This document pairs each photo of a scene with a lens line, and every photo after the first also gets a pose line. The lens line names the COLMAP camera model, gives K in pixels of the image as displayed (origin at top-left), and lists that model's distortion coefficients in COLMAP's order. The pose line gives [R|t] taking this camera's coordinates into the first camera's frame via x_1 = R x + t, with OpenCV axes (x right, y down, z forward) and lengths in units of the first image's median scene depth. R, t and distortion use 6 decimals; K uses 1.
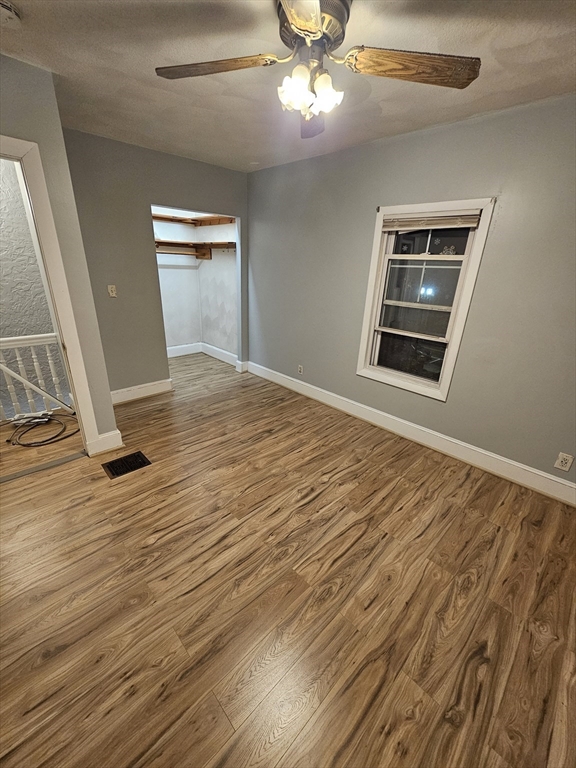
lens RADIAL K [[313.2, 0, 289.2], [0, 313.2, 389.6], [0, 0, 1]] dist [0.000040, 0.000598]
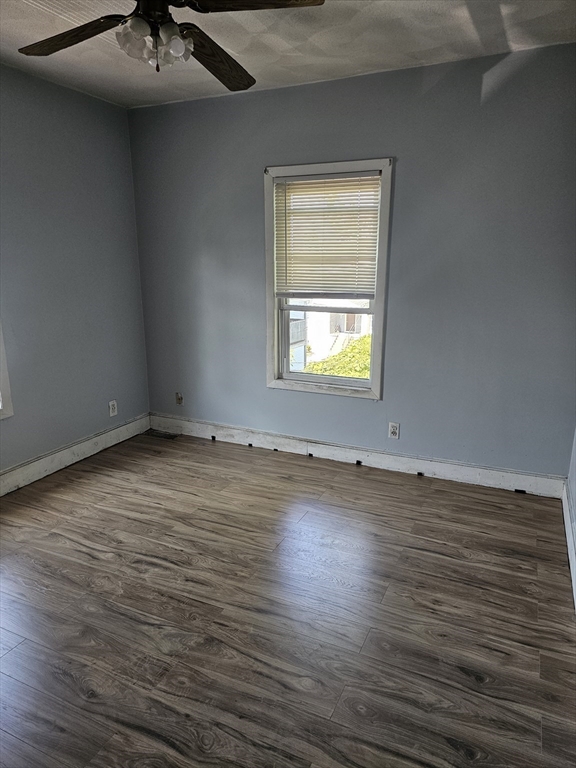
lens RADIAL K [[517.5, 0, 285.4], [0, 517.5, 383.7], [0, 0, 1]] dist [0.061849, -0.055562]
pose [[-0.347906, -0.254856, 0.902225, -1.089365], [0.337775, 0.863642, 0.374207, -0.367109], [-0.874568, 0.434938, -0.214382, 0.921719]]
